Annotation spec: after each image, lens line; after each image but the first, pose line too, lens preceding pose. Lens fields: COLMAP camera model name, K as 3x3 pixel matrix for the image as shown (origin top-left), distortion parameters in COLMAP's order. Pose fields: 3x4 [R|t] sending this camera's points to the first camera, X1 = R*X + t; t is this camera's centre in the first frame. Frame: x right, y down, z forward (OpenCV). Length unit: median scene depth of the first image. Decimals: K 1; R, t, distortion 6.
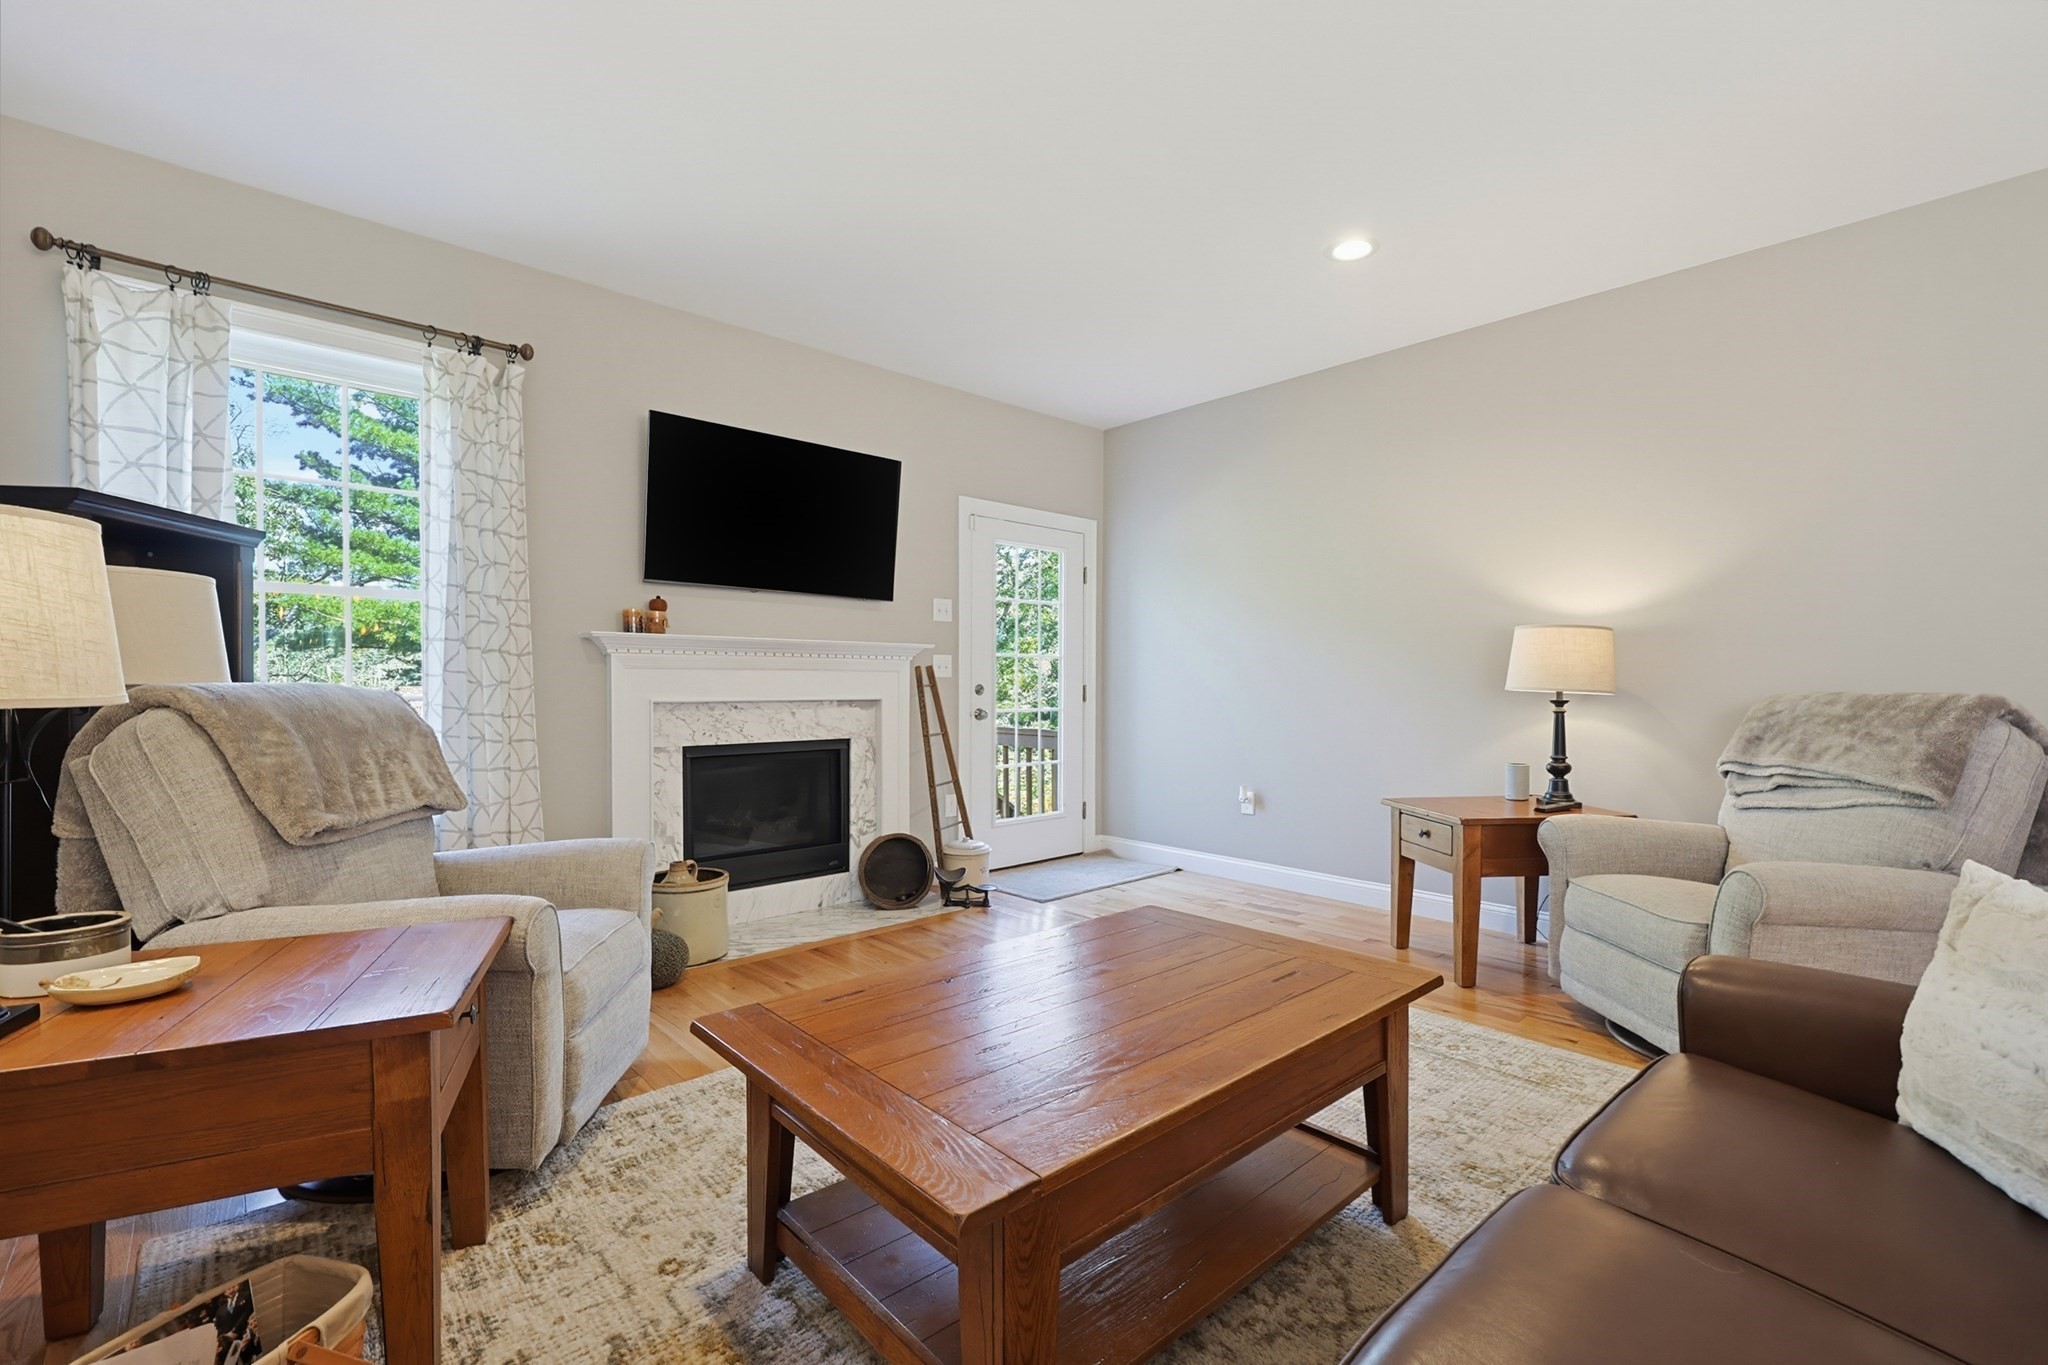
lens RADIAL K [[866.4, 0, 1029.4], [0, 866.4, 683.6], [0, 0, 1]] dist [-0.001893, -0.000990]
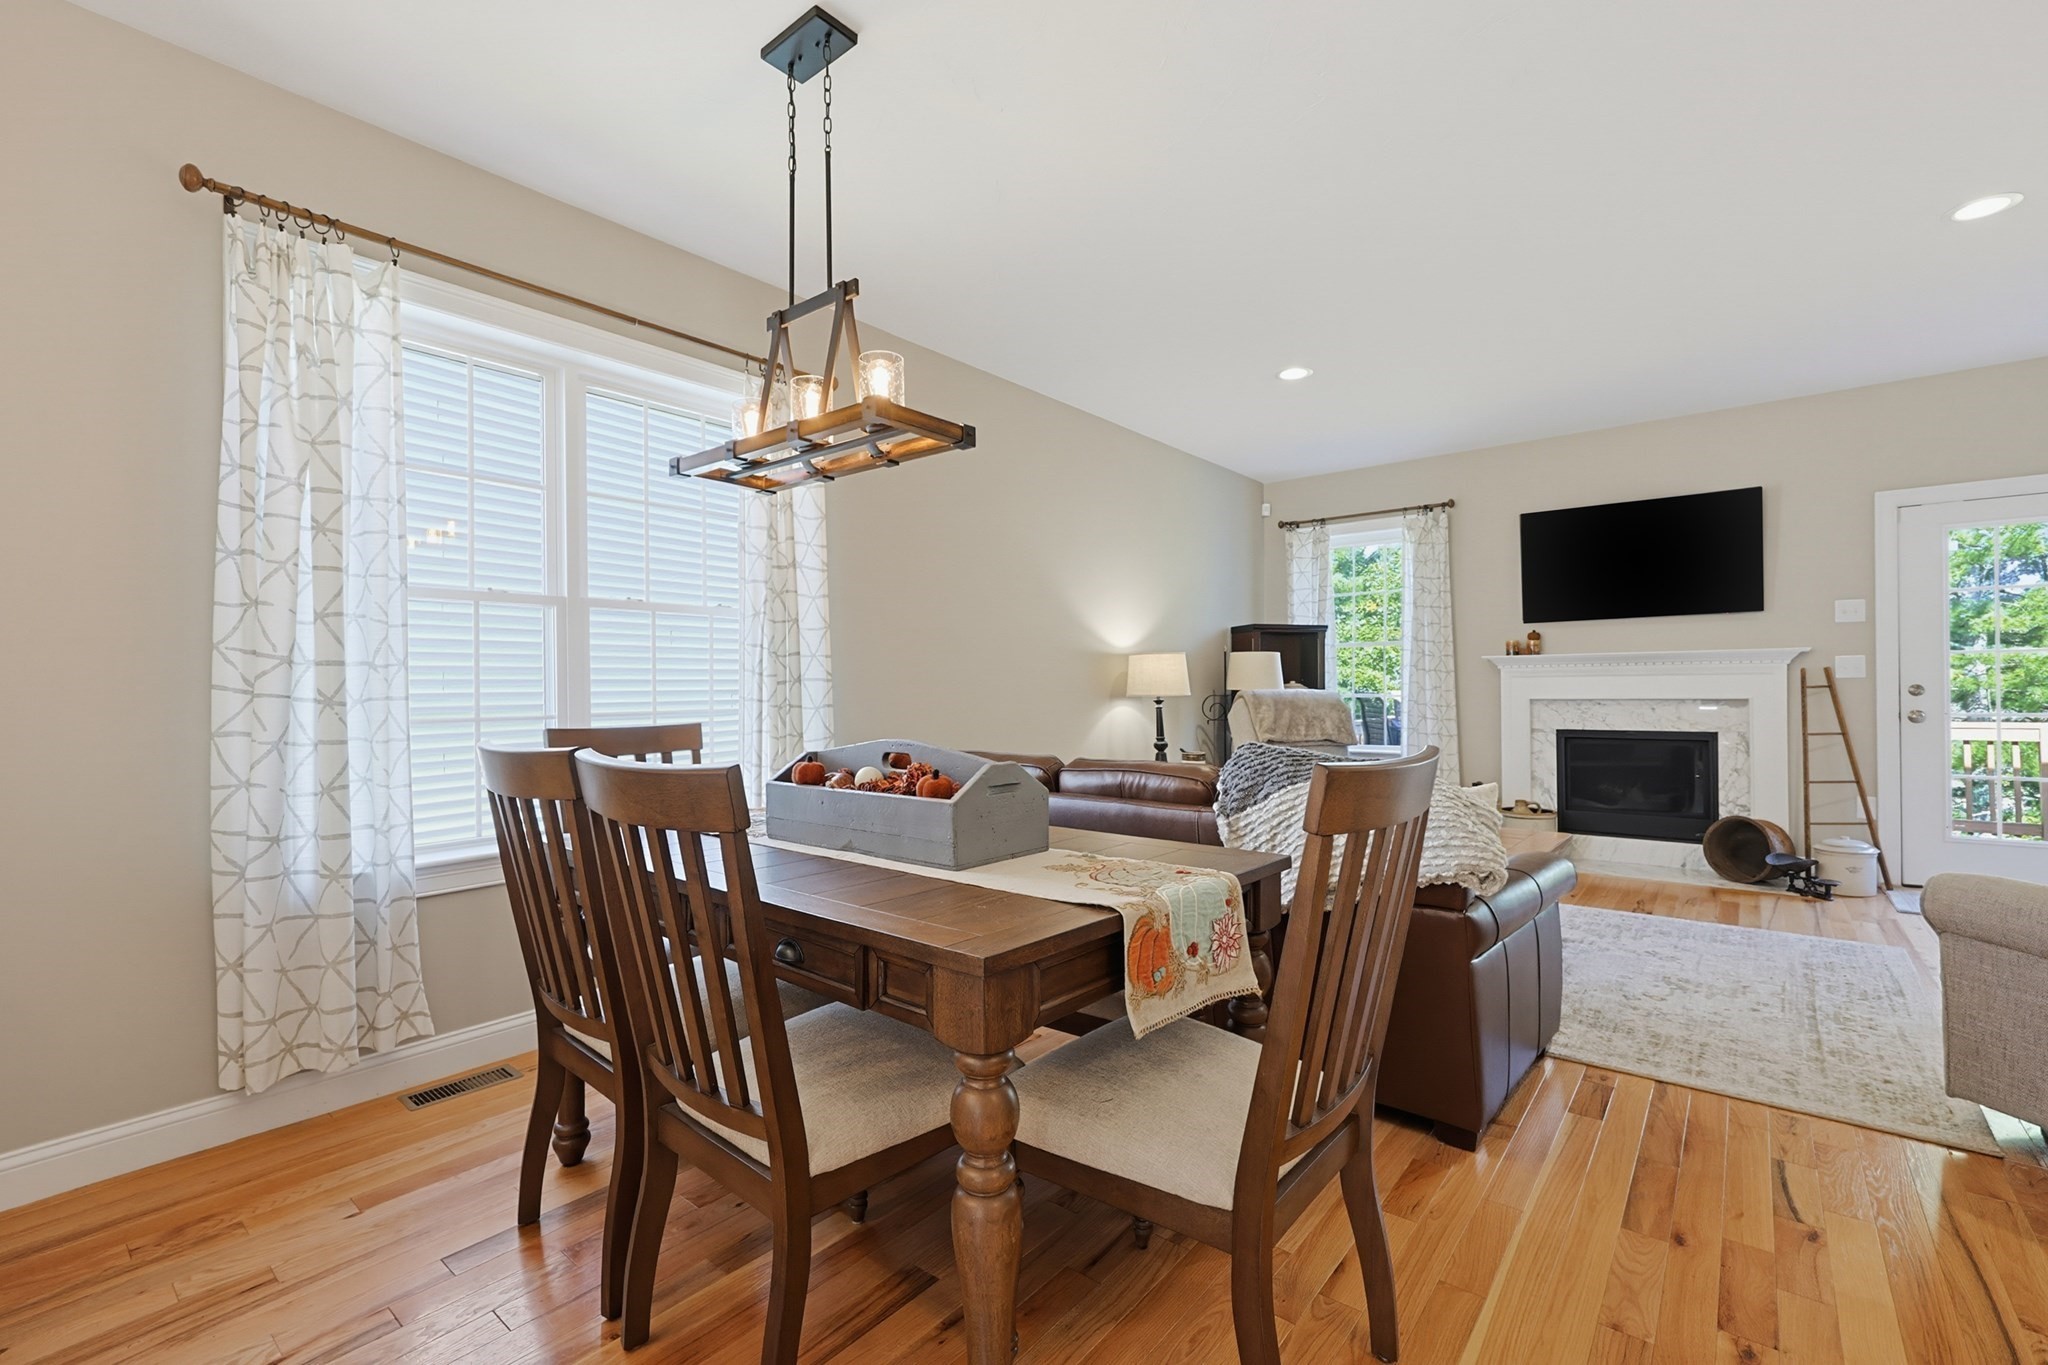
lens RADIAL K [[866.4, 0, 1032.2], [0, 866.4, 689.1], [0, 0, 1]] dist [-0.001893, -0.000990]
pose [[0.149790, -0.009669, -0.988670, 0.902042], [0.005192, 0.999946, -0.008993, 0.011933], [0.988704, -0.003786, 0.149833, -0.110720]]
